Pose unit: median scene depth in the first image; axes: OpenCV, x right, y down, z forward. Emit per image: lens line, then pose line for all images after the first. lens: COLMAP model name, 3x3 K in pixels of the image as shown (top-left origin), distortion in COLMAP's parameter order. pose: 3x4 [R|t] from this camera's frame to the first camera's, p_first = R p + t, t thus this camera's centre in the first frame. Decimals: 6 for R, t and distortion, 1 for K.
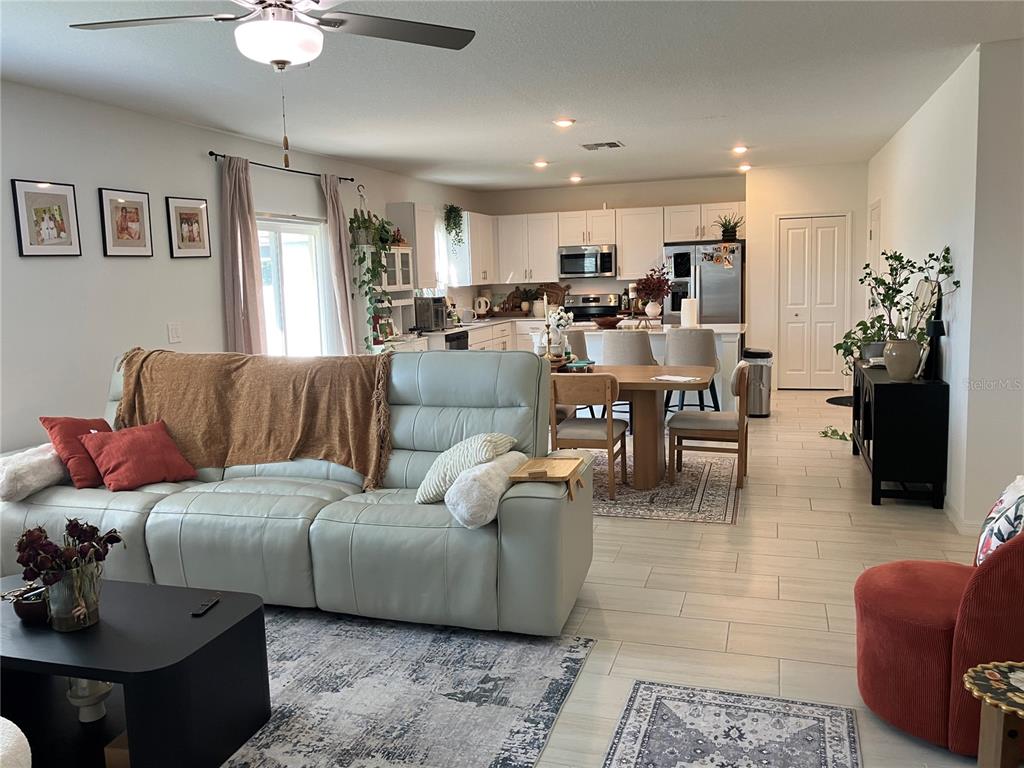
lens RADIAL K [[835.9, 0, 511.4], [0, 835.9, 391.2], [0, 0, 1]] dist [0.021480, -0.022875]
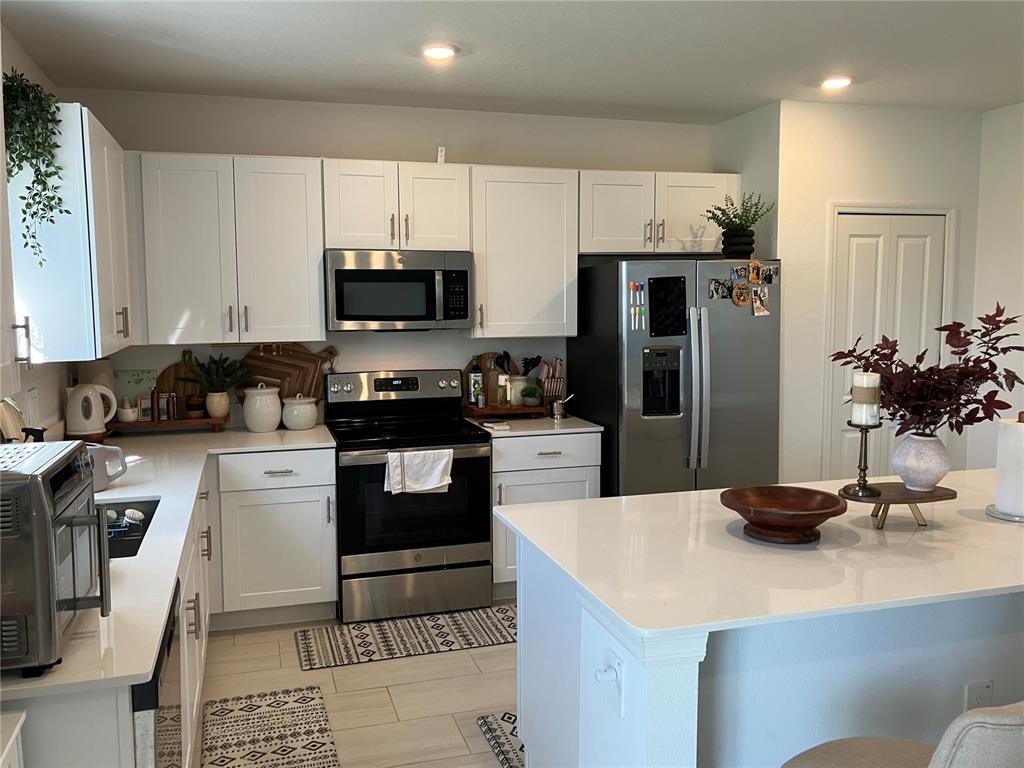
lens RADIAL K [[835.9, 0, 504.1], [0, 835.9, 371.5], [0, 0, 1]] dist [0.021480, -0.022875]
pose [[0.827713, -0.024832, 0.560602, -0.166930], [0.058146, 0.997438, -0.041670, -0.179518], [-0.558131, 0.067088, 0.827036, 1.194522]]
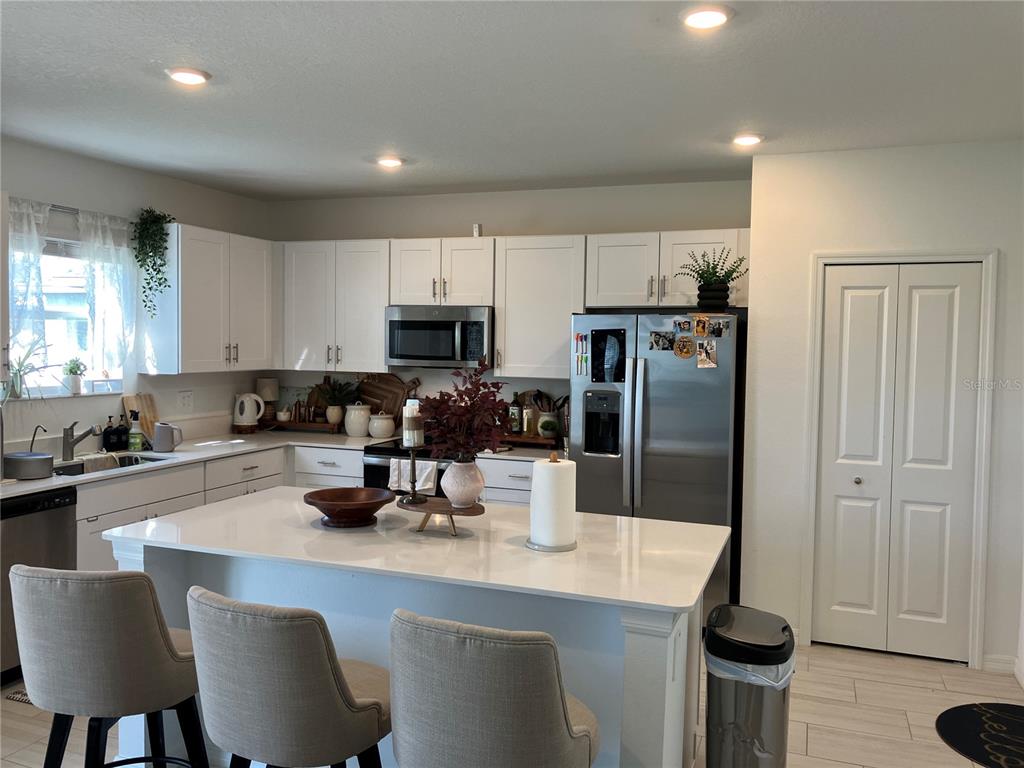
lens RADIAL K [[835.9, 0, 522.8], [0, 835.9, 380.2], [0, 0, 1]] dist [0.021480, -0.022875]
pose [[0.997896, 0.050313, -0.040898, 0.299558], [-0.053738, 0.994716, -0.087478, -0.160125], [0.036281, 0.089492, 0.995327, 0.918454]]
